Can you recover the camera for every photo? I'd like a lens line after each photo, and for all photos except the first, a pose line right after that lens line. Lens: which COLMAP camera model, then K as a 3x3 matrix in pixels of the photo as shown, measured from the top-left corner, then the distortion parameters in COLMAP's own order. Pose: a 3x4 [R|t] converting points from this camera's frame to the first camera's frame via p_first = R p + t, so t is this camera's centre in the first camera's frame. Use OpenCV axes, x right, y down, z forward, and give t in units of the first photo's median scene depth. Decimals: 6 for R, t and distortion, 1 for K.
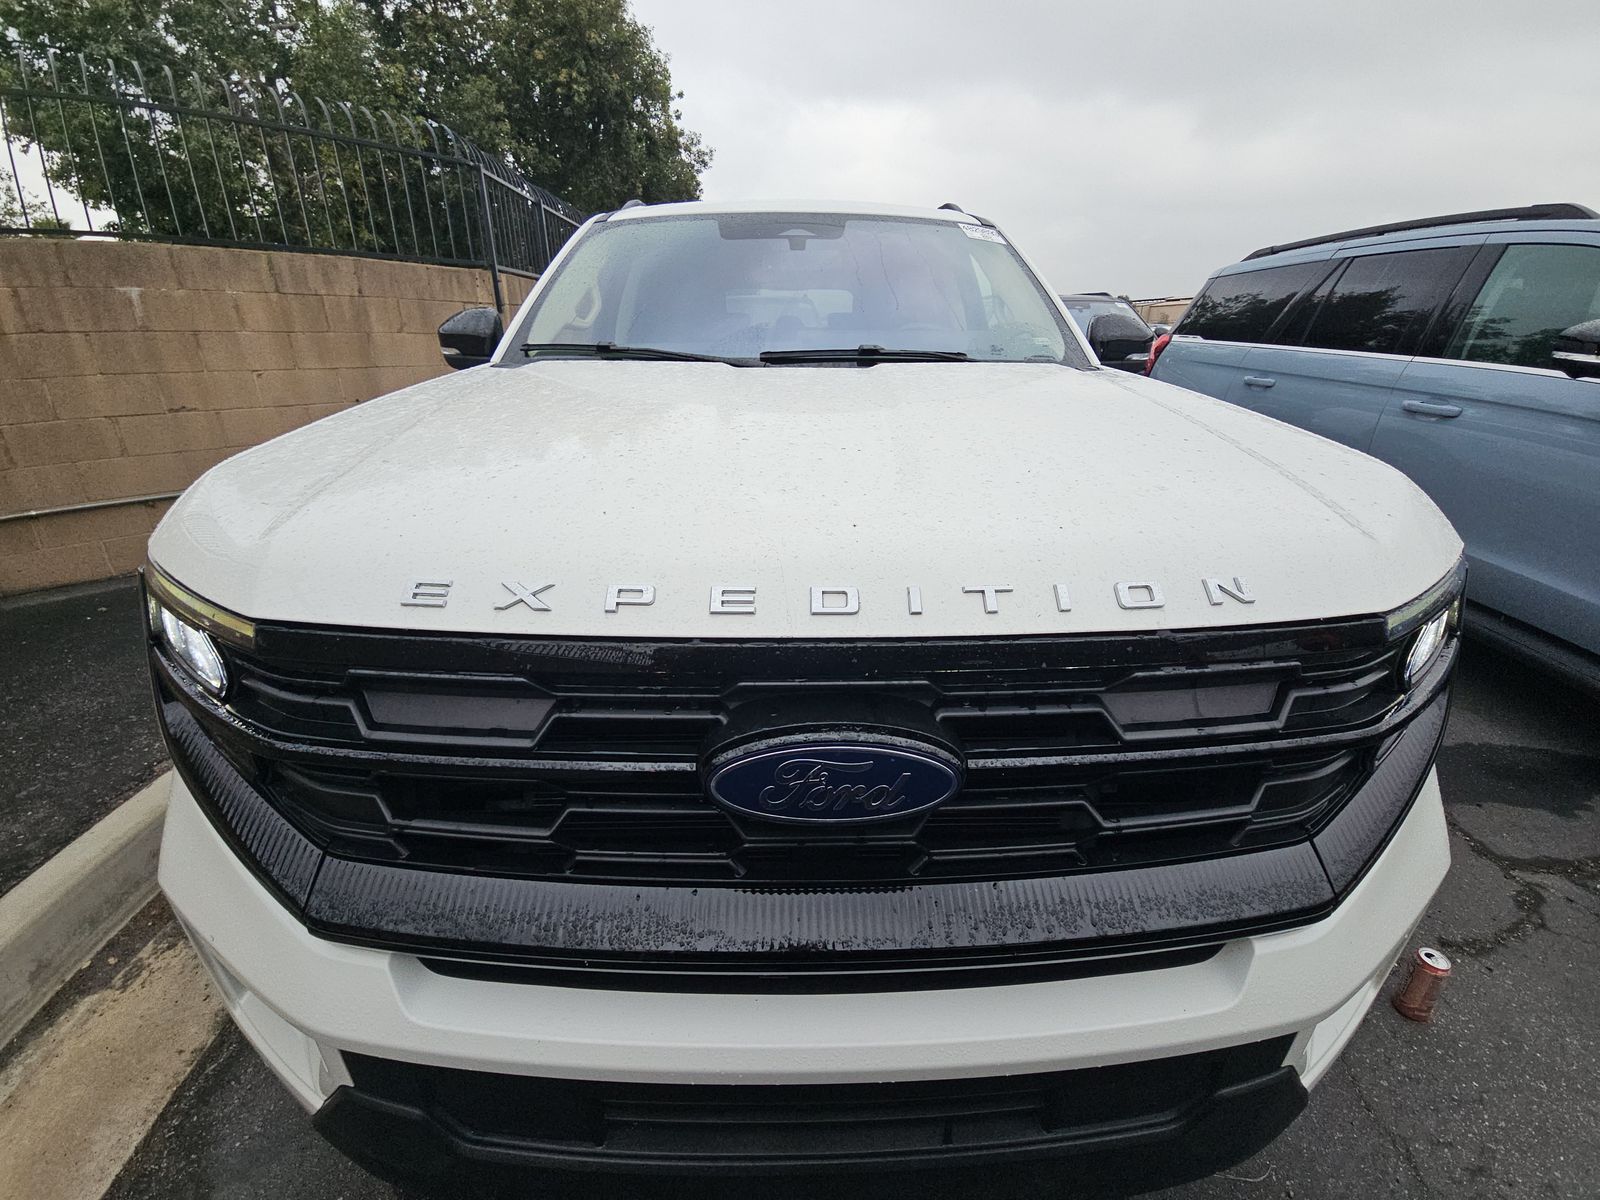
lens RADIAL K [[654.3, 0, 800.0], [0, 654.3, 600.0], [0, 0, 1]] dist [0.002579, -0.010035]
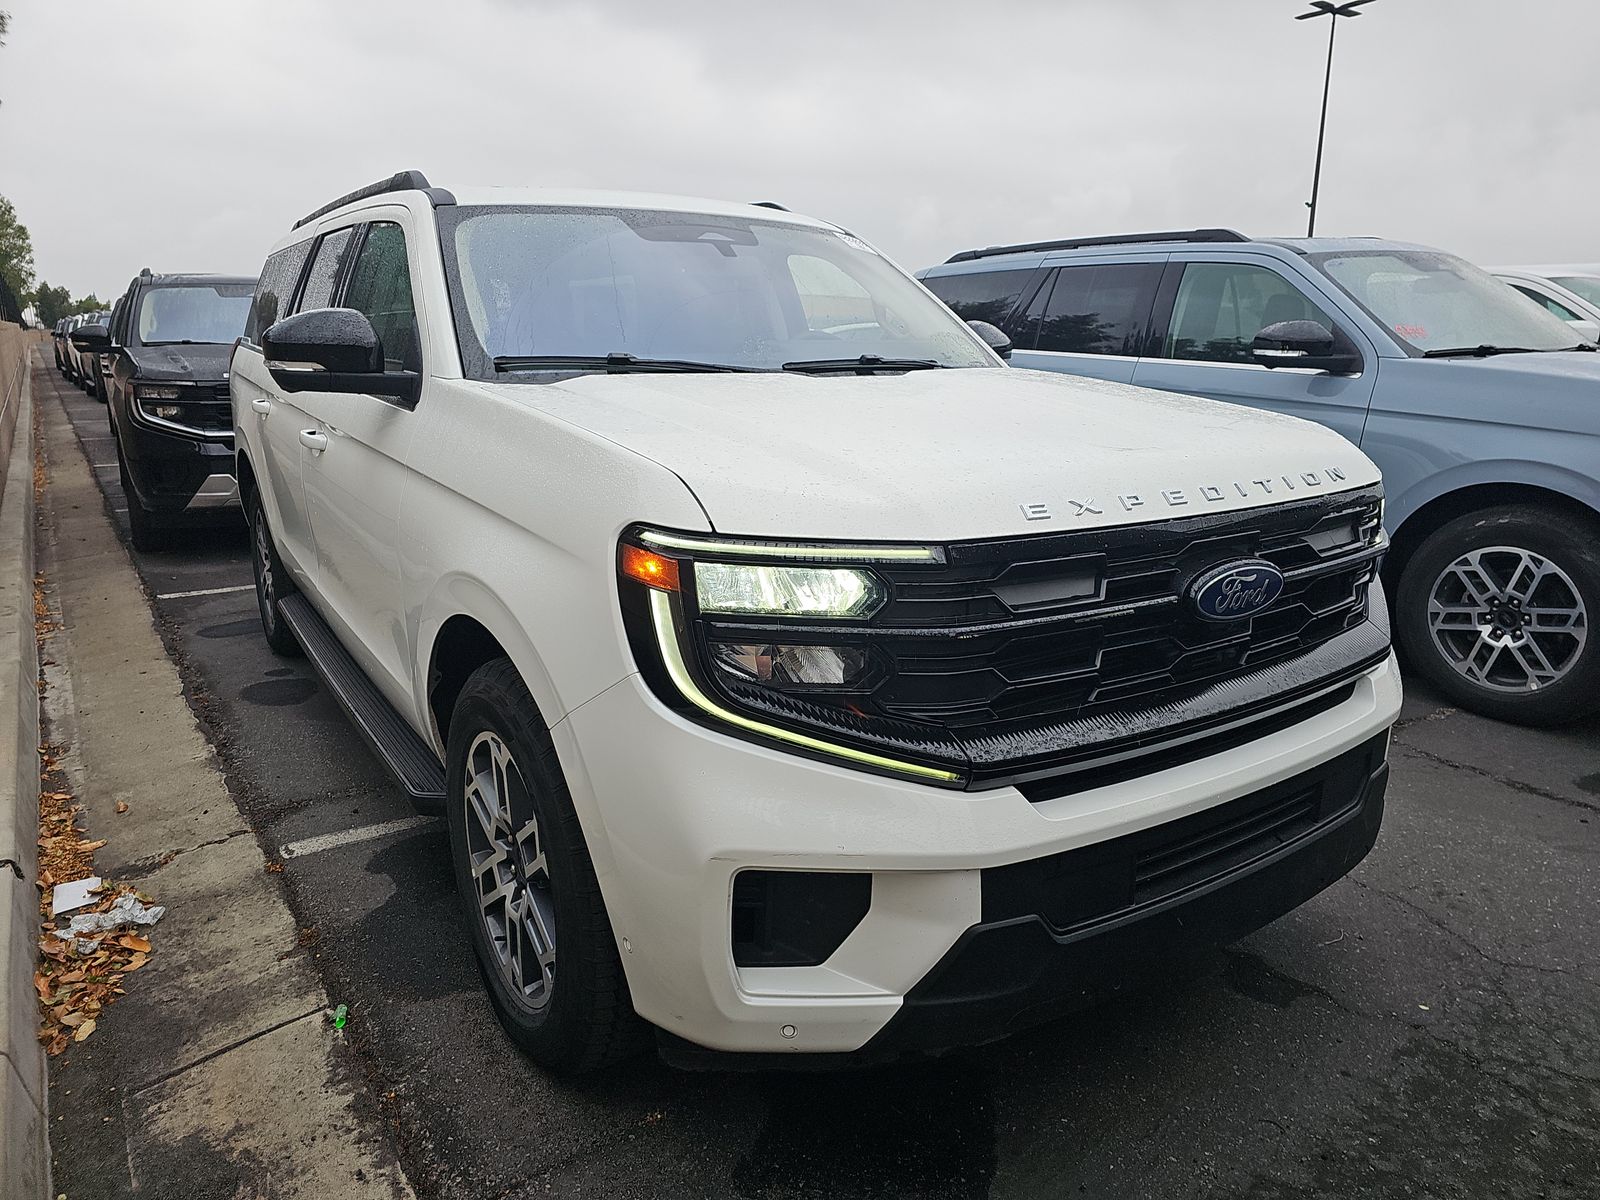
lens RADIAL K [[1076.1, 0, 800.0], [0, 1076.1, 600.0], [0, 0, 1]] dist [0.038022, -0.048384]
pose [[0.841198, -0.128794, 0.525165, -0.786887], [0.202240, 0.975669, -0.084666, 0.096900], [-0.501483, 0.177430, 0.846778, -0.278201]]
